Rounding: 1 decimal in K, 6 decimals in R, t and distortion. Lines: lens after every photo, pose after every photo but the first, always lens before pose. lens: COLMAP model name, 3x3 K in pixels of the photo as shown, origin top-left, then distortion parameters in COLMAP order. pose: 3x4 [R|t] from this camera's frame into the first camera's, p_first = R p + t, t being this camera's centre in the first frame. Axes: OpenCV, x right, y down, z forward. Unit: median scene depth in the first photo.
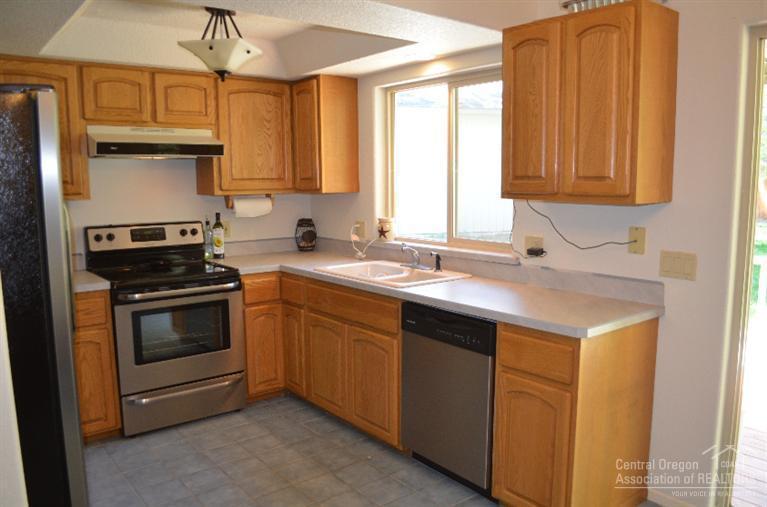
lens RADIAL K [[604.9, 0, 395.2], [0, 604.9, 255.2], [0, 0, 1]] dist [-0.077805, 0.009644]
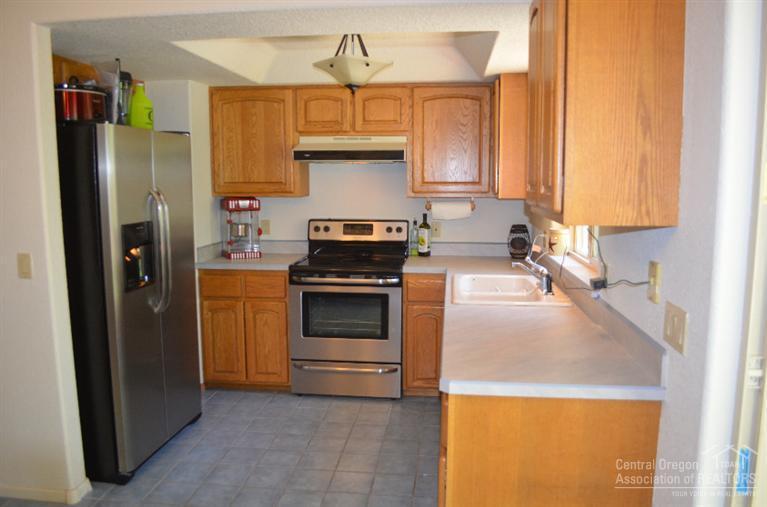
lens RADIAL K [[604.9, 0, 395.2], [0, 604.9, 255.2], [0, 0, 1]] dist [-0.077805, 0.009644]
pose [[0.711922, 0.094768, -0.695835, 0.460824], [-0.095110, 0.994735, 0.038167, -0.036661], [0.695789, 0.039009, 0.717187, 0.221133]]
